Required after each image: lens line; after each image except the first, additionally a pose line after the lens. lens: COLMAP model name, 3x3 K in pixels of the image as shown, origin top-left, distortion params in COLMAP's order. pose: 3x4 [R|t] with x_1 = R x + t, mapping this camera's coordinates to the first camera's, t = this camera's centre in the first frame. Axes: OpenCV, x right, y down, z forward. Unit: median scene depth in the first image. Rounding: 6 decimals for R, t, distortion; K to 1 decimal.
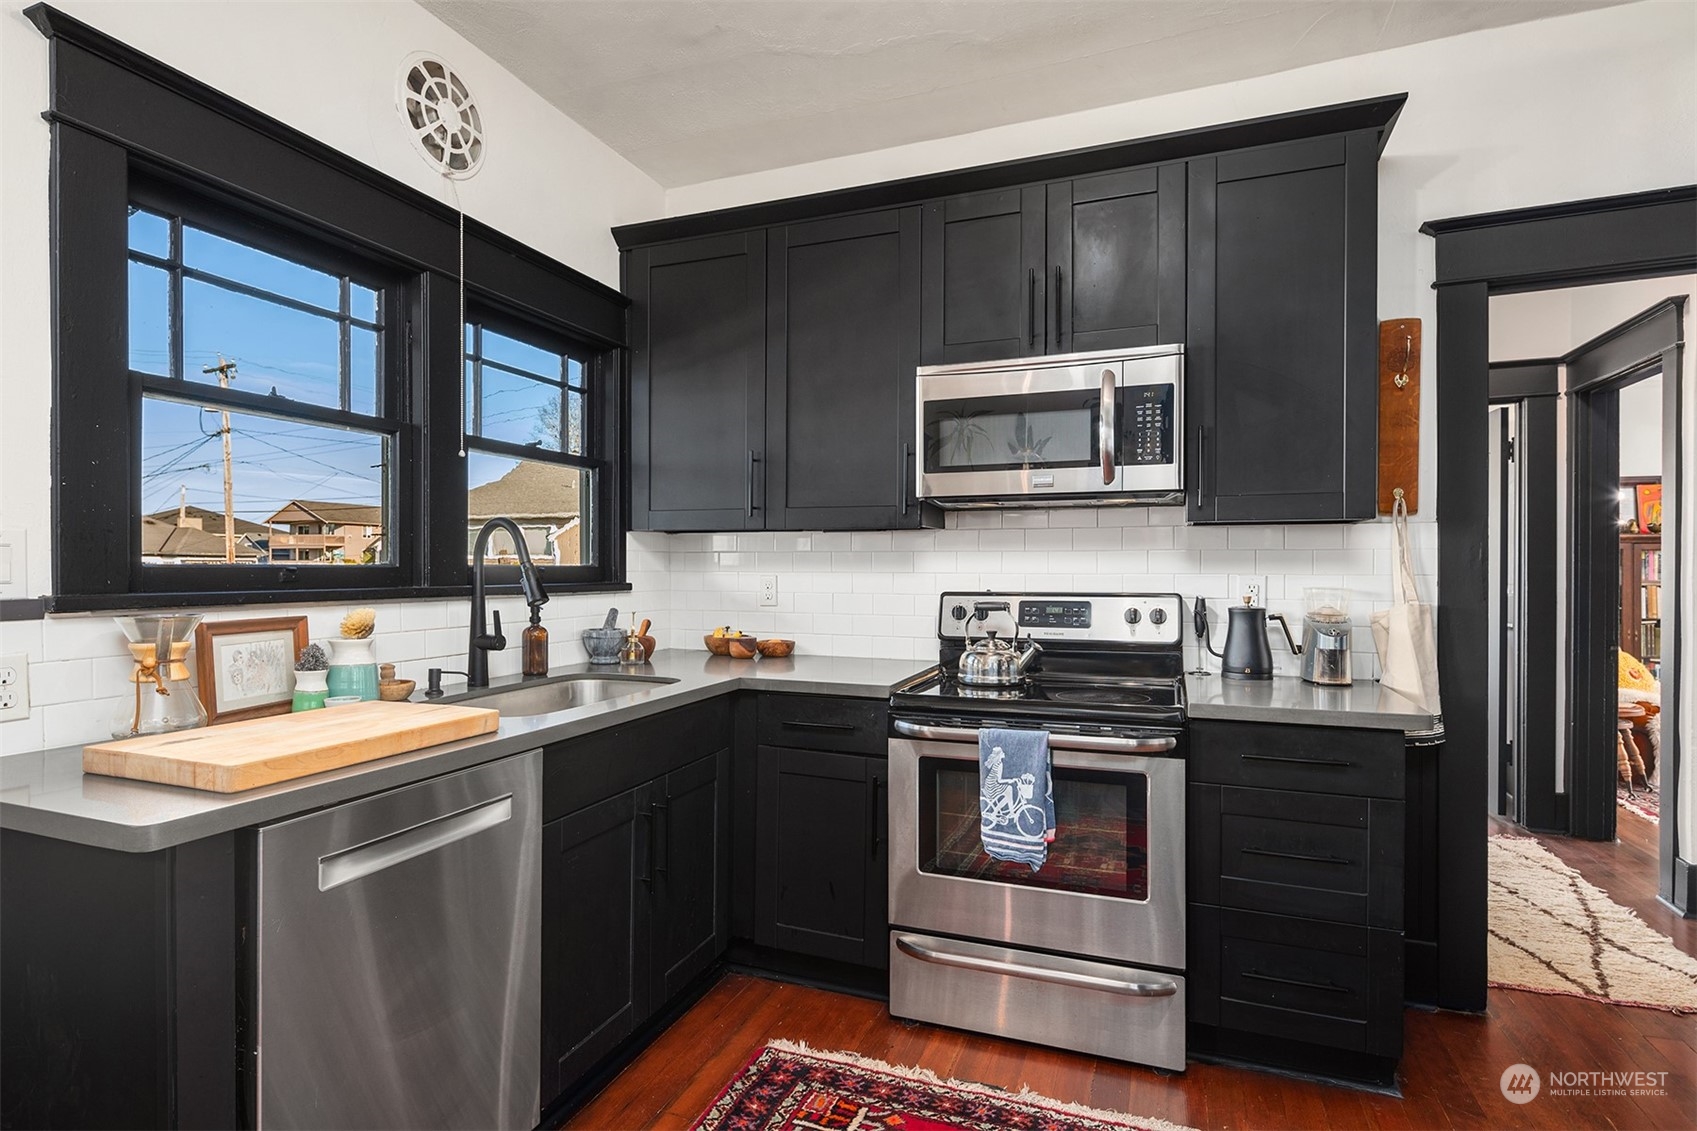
lens RADIAL K [[885.0, 0, 842.7], [0, 885.0, 571.1], [0, 0, 1]] dist [0.002931, -0.001163]
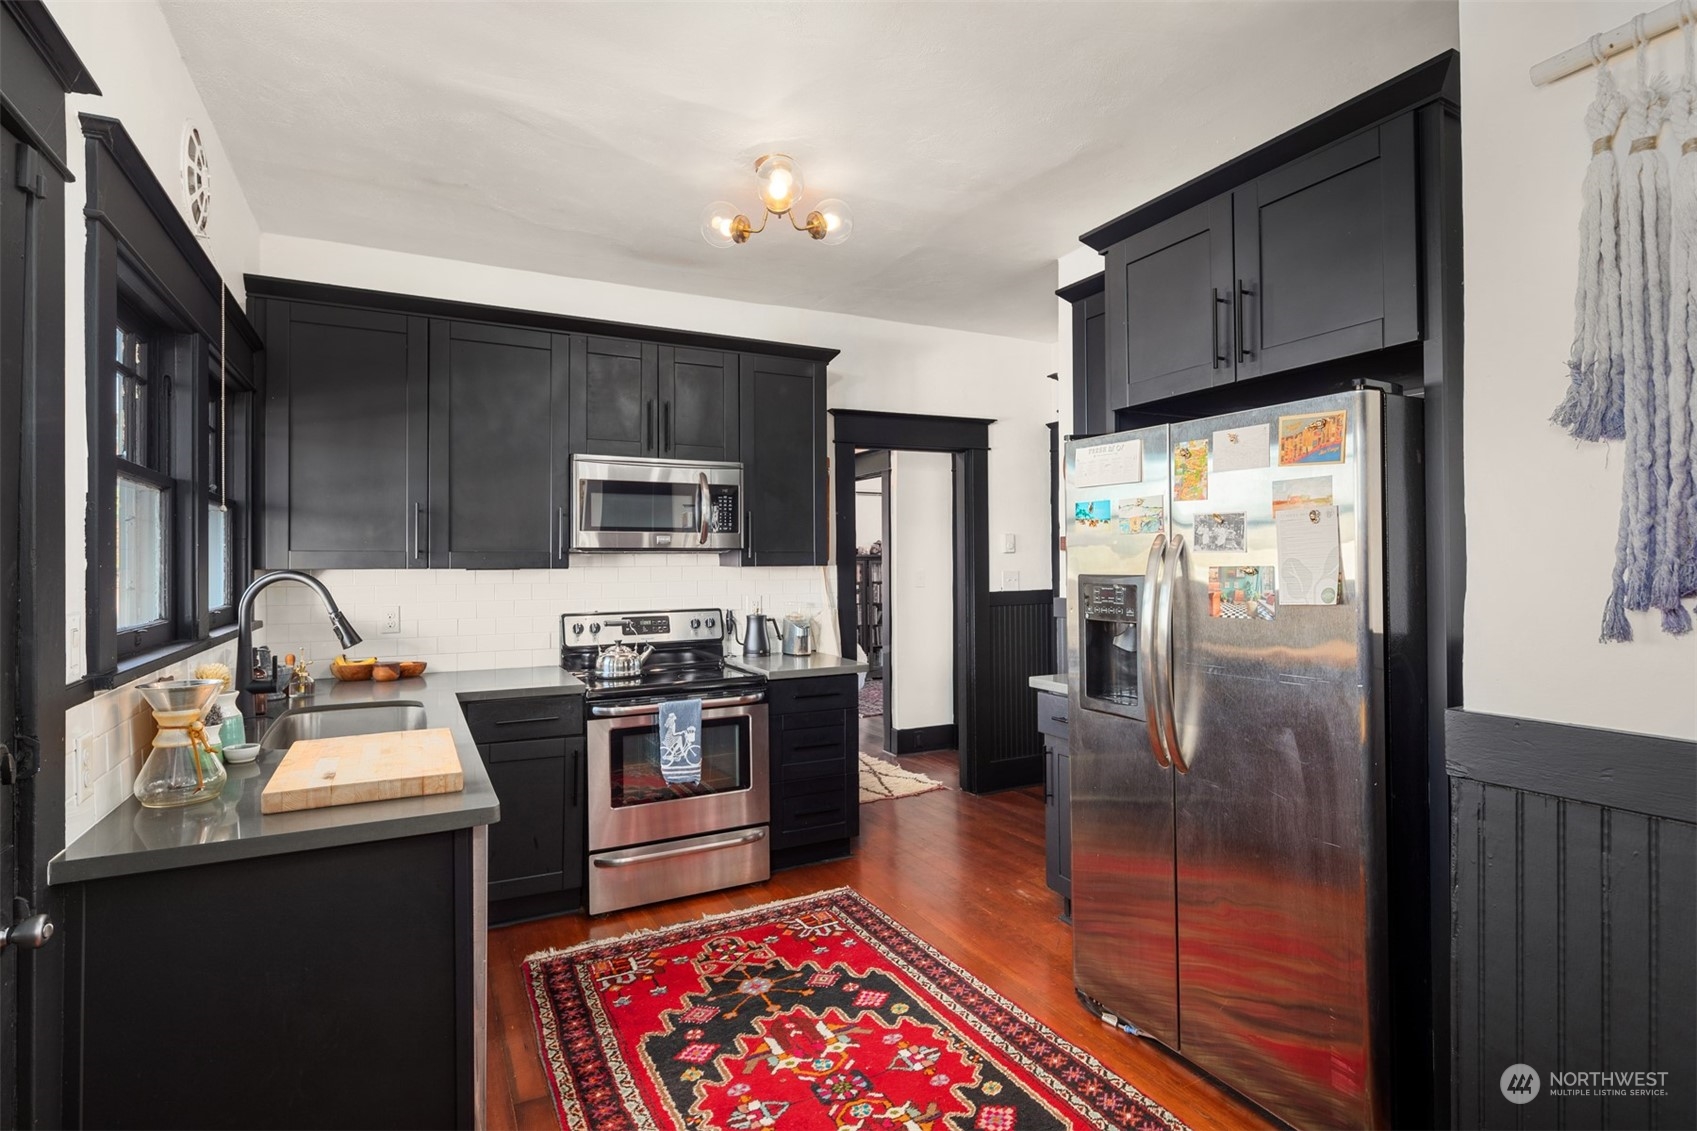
lens RADIAL K [[827.7, 0, 846.5], [0, 827.7, 557.5], [0, 0, 1]] dist [-0.000903, 0.000018]
pose [[0.658069, -0.001623, 0.752956, -0.676116], [0.011279, 0.999907, -0.007703, -0.058849], [-0.752873, 0.013562, 0.658026, -0.193545]]
